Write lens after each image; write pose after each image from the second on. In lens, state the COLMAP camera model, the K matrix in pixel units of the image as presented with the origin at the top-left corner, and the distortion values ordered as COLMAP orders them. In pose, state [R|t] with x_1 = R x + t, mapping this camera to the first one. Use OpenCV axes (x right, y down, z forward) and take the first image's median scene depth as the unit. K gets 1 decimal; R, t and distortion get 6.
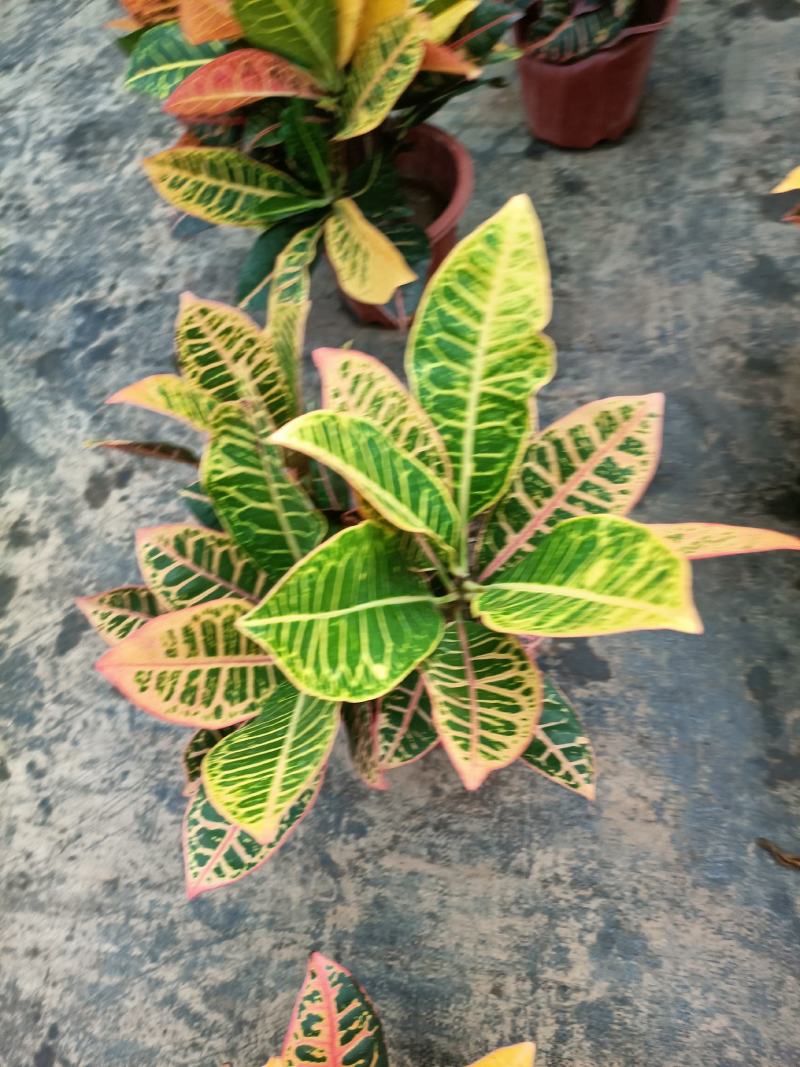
lens RADIAL K [[822.6, 0, 398.5], [0, 822.6, 528.6], [0, 0, 1]] dist [0.021749, -0.019665]
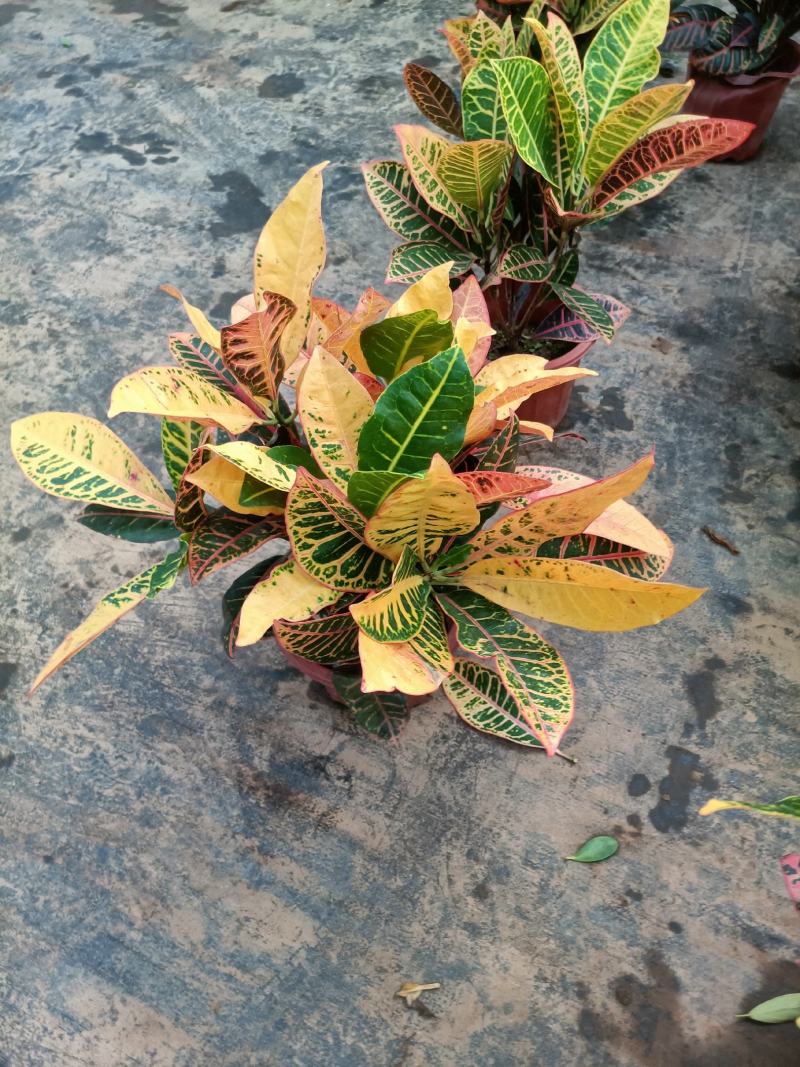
lens RADIAL K [[822.6, 0, 401.6], [0, 822.6, 540.0], [0, 0, 1]] dist [0.021749, -0.019665]
pose [[0.945982, 0.307351, -0.103216, 0.076378], [-0.320168, 0.935728, -0.148005, 0.641864], [0.051092, 0.173057, 0.983586, -0.366954]]
